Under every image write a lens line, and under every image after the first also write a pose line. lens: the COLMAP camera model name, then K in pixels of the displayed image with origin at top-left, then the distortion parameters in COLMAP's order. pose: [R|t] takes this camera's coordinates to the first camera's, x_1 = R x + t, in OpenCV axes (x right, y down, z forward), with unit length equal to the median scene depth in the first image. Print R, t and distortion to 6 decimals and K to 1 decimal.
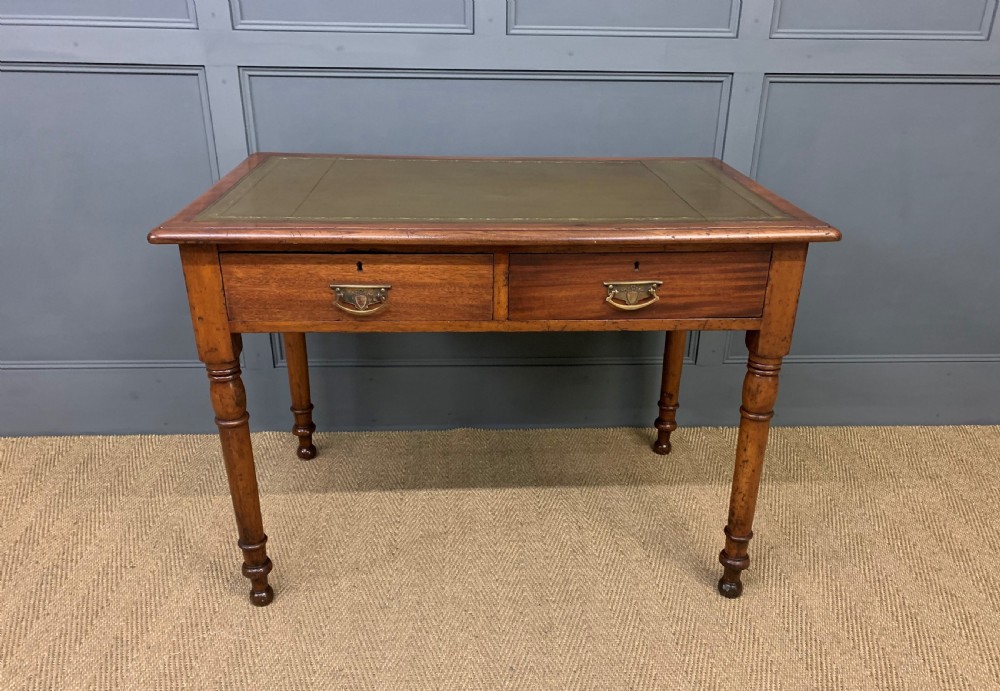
lens RADIAL K [[753.3, 0, 508.5], [0, 753.3, 378.4], [0, 0, 1]] dist [0.001267, 0.015479]
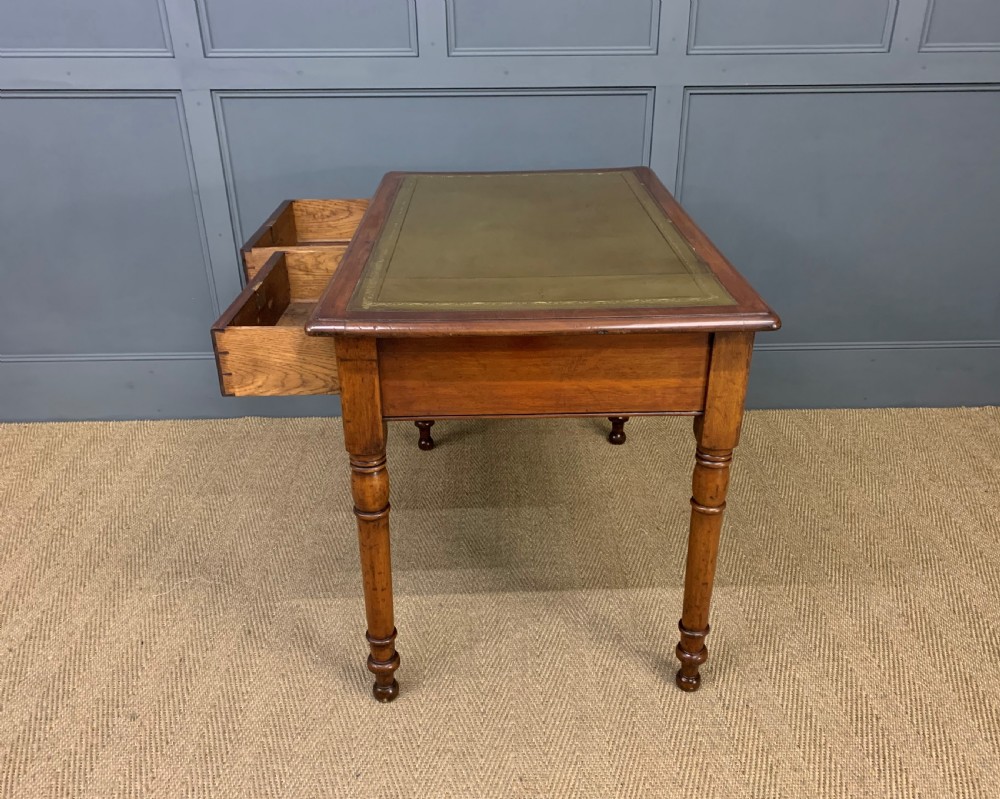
lens RADIAL K [[780.2, 0, 508.3], [0, 780.2, 407.9], [0, 0, 1]] dist [0.017628, -0.006980]
pose [[0.999510, -0.006473, -0.030624, 0.136833], [0.007568, 0.999330, 0.035797, 0.026224], [0.030372, -0.036011, 0.998890, -0.199419]]
